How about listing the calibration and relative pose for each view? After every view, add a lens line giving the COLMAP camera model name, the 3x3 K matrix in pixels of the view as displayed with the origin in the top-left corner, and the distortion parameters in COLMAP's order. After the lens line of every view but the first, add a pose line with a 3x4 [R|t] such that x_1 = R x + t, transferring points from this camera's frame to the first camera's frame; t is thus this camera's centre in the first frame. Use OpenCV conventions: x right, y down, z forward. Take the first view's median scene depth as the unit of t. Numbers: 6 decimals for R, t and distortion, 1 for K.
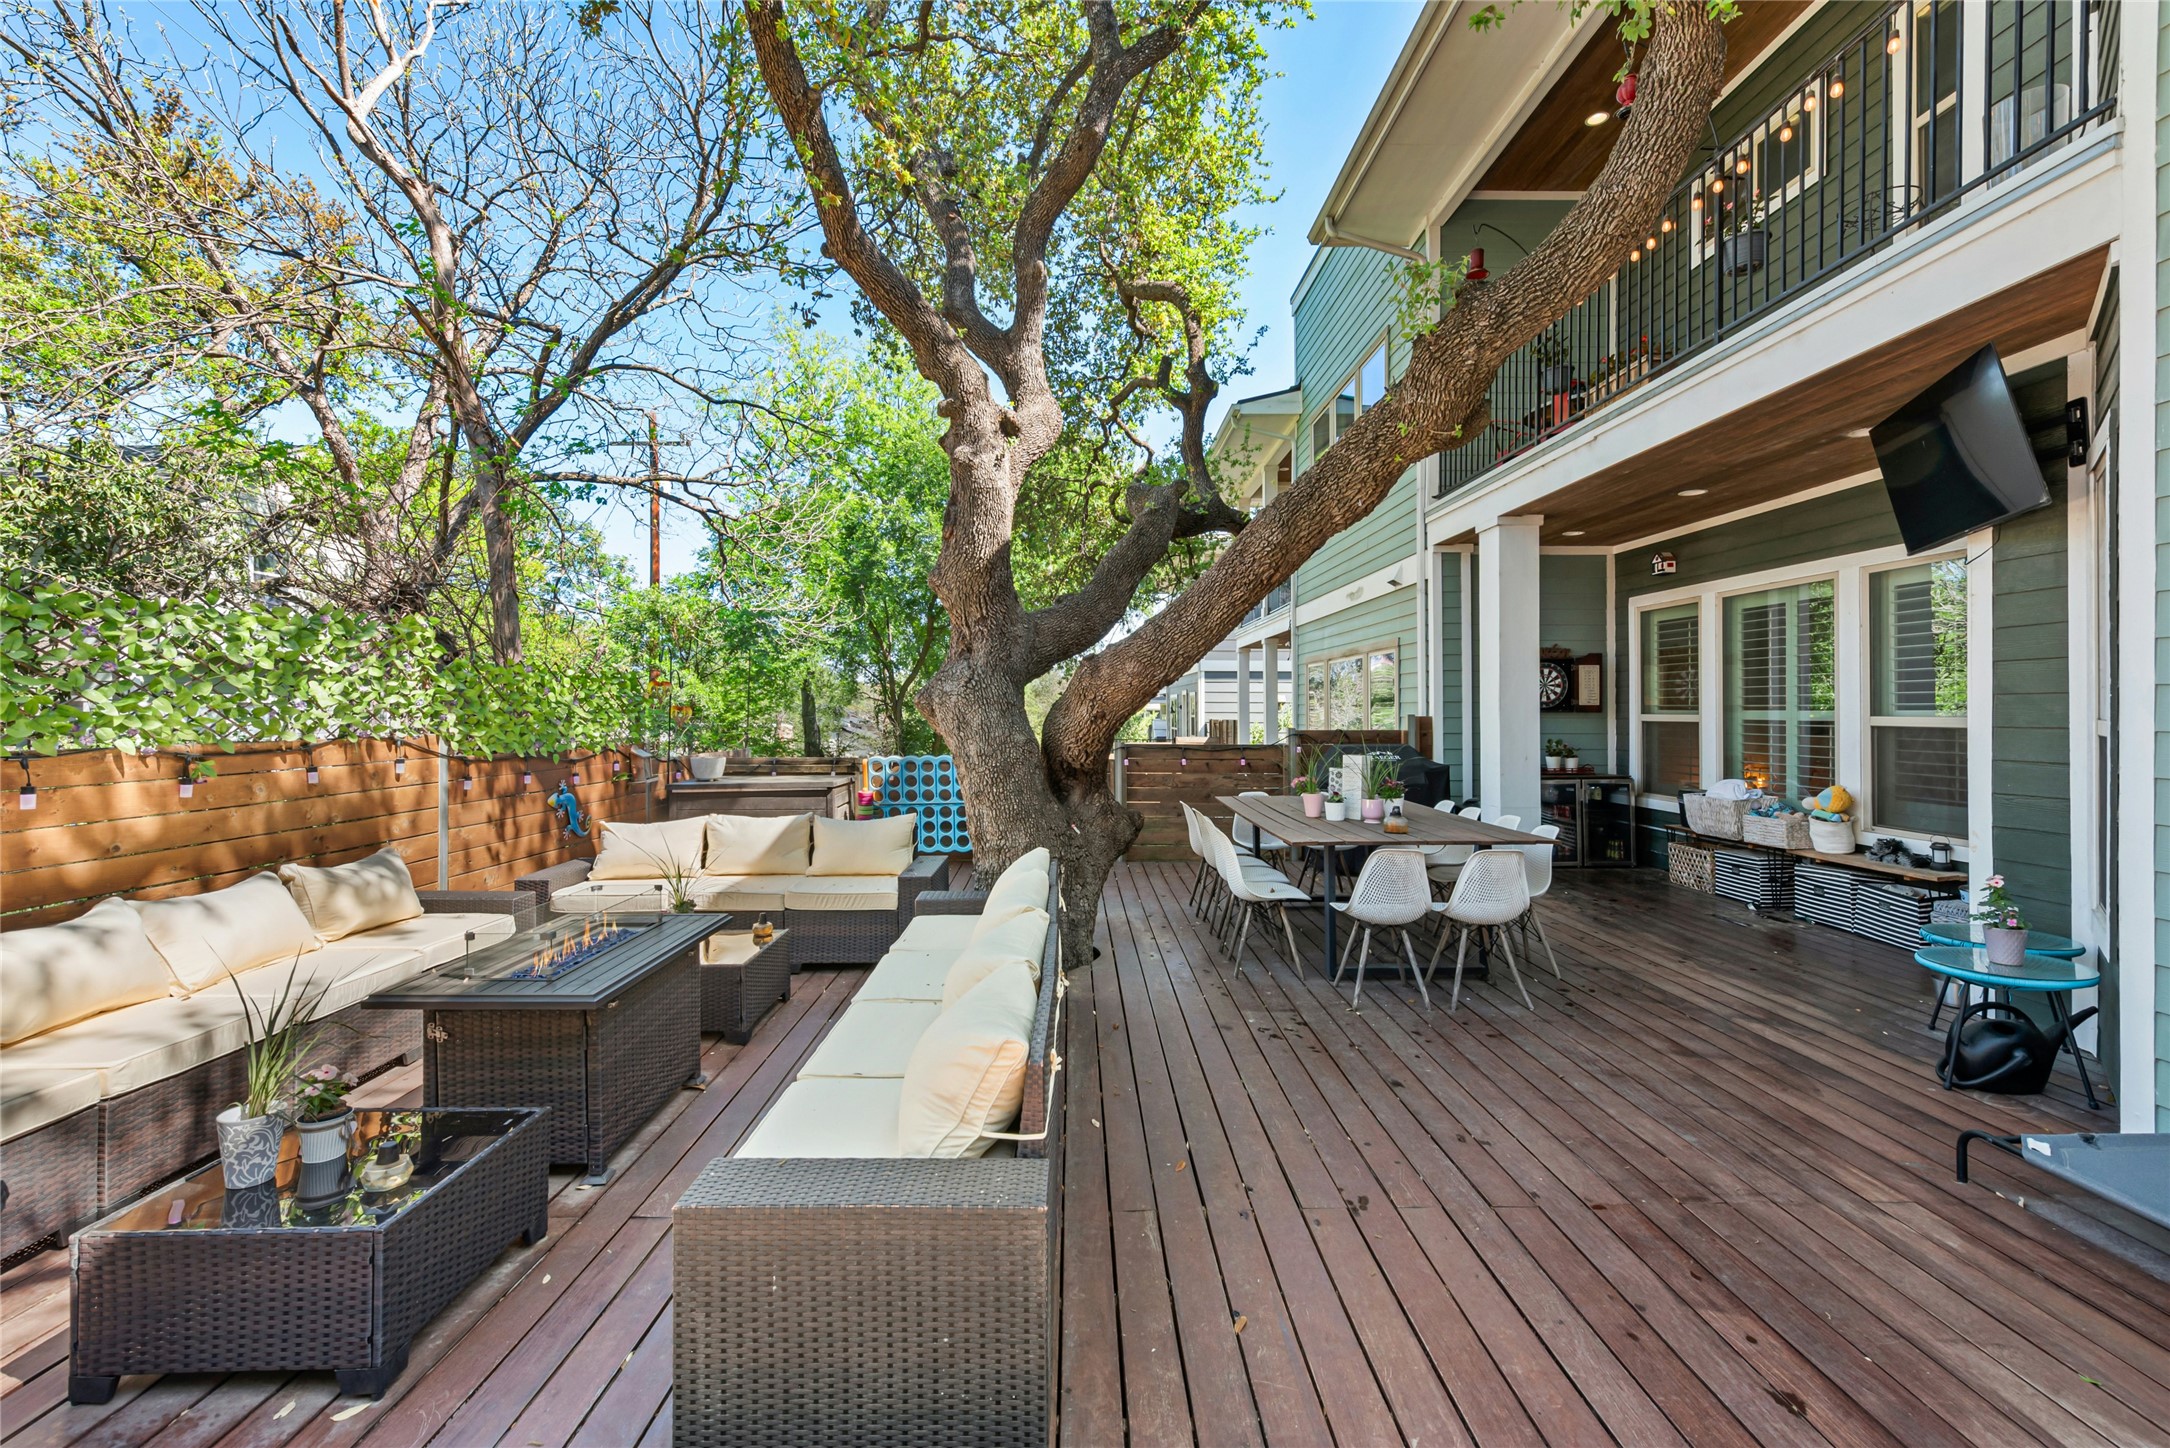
lens RADIAL K [[874.9, 0, 1084.0], [0, 874.9, 713.8], [0, 0, 1]] dist [0.004291, -0.000195]
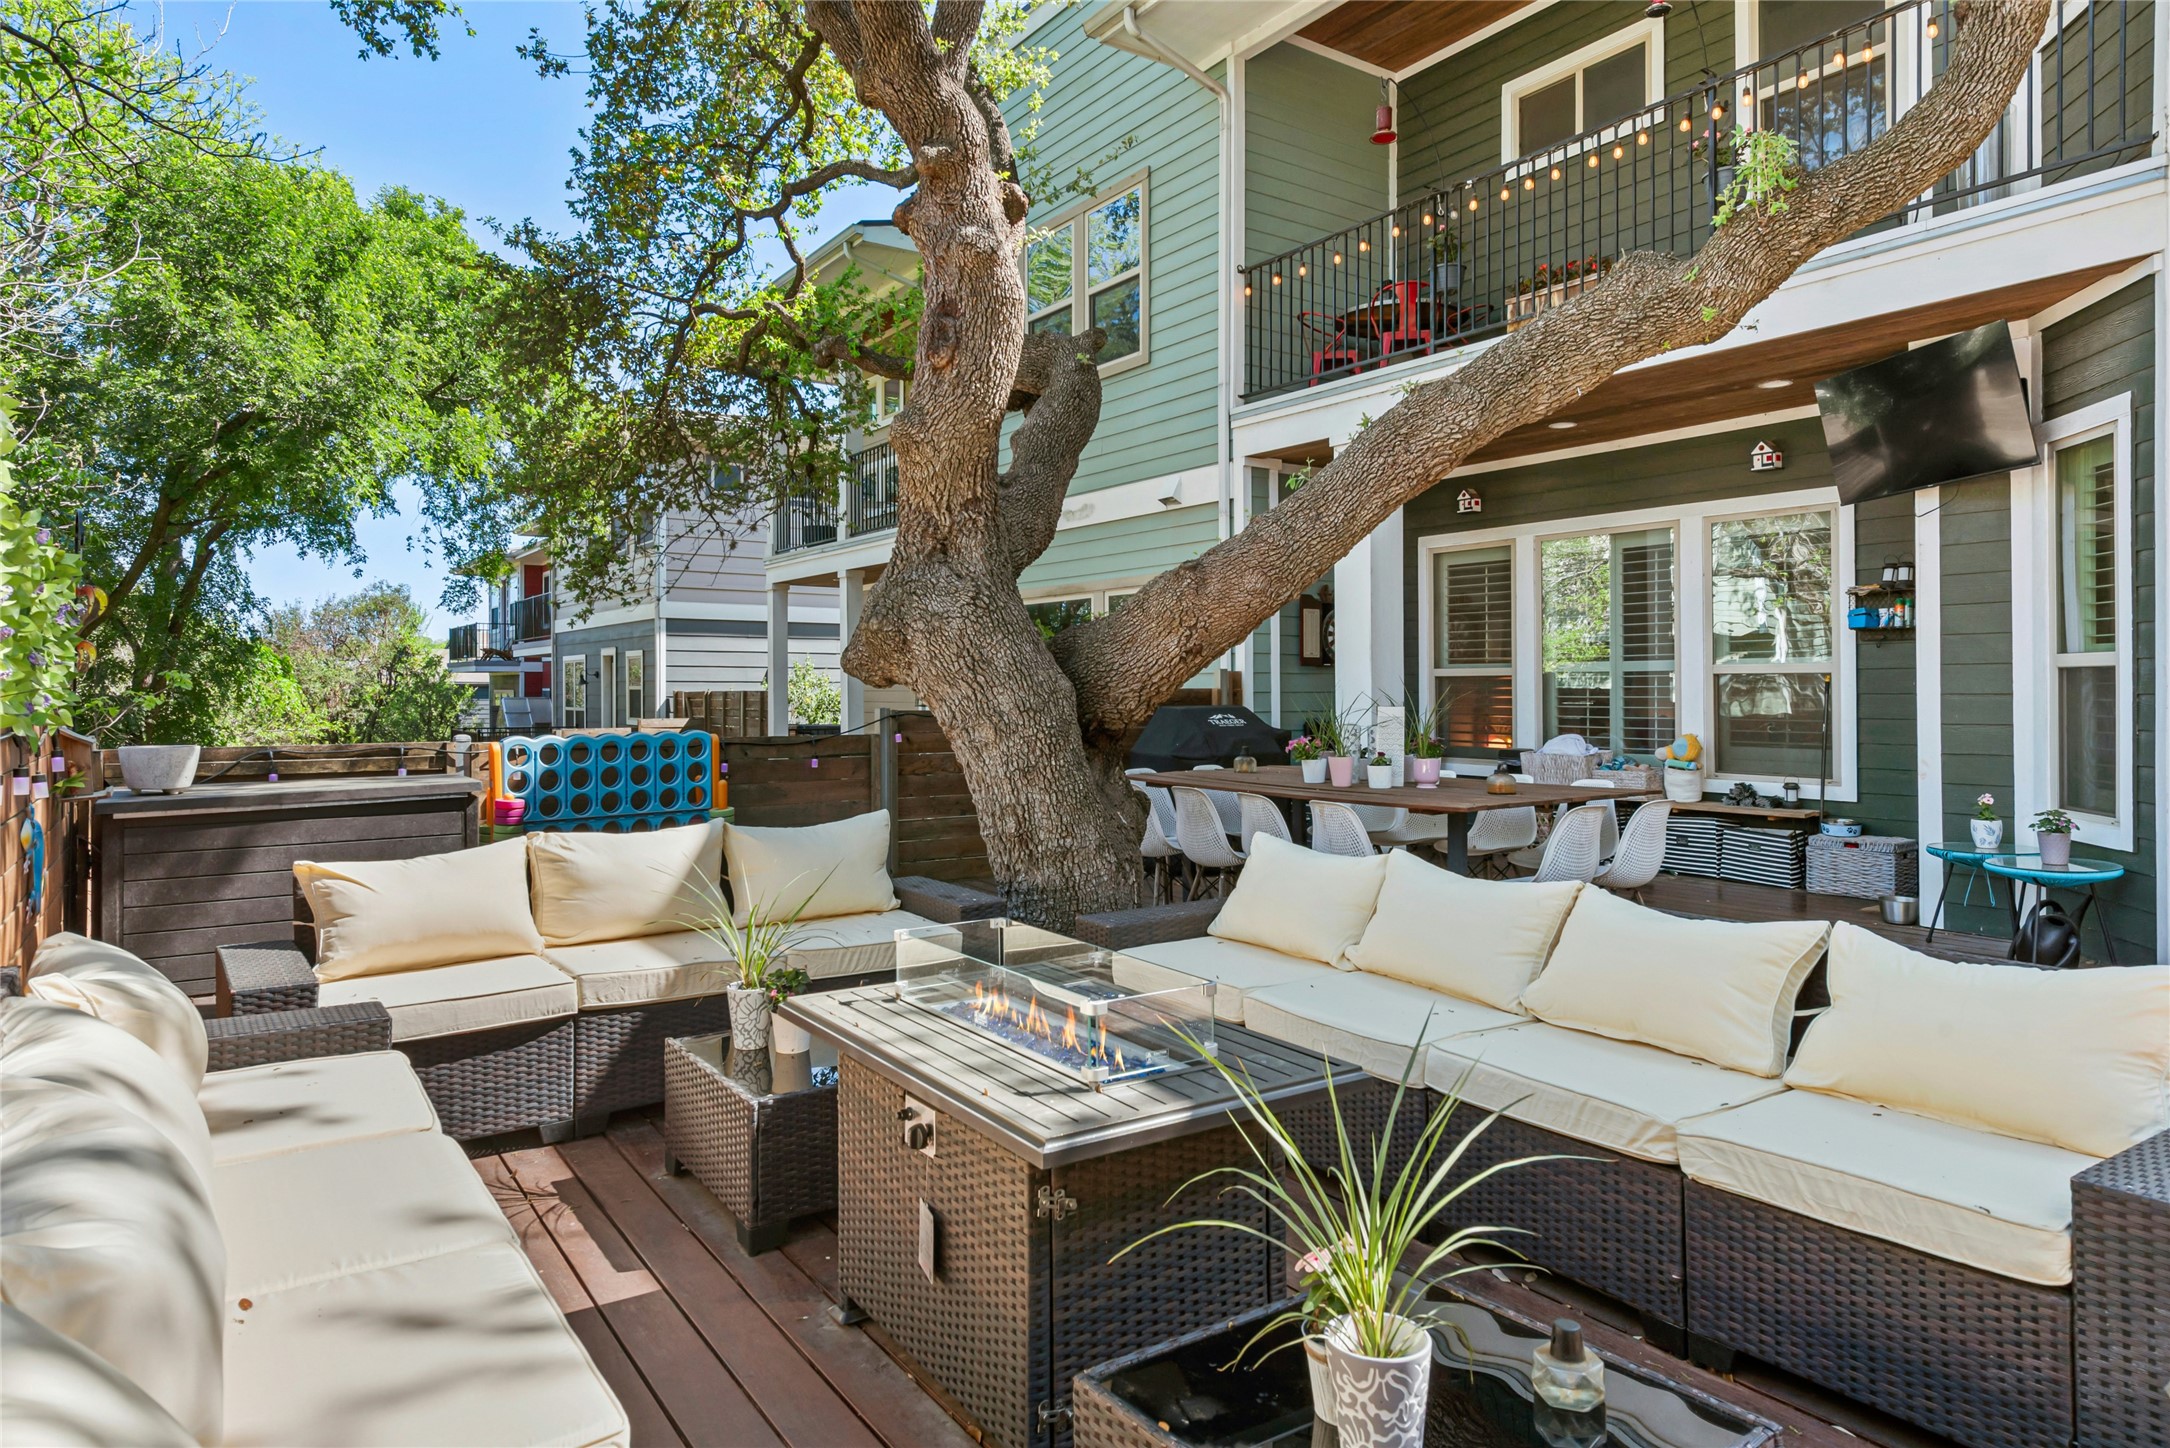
lens RADIAL K [[1274.6, 0, 1045.8], [0, 1274.6, 683.4], [0, 0, 1]] dist [0.002570, -0.001414]
pose [[0.842444, -0.001041, 0.538783, -0.473700], [0.005789, 0.999958, -0.007120, 0.026420], [-0.538753, 0.009117, 0.842415, 0.154158]]
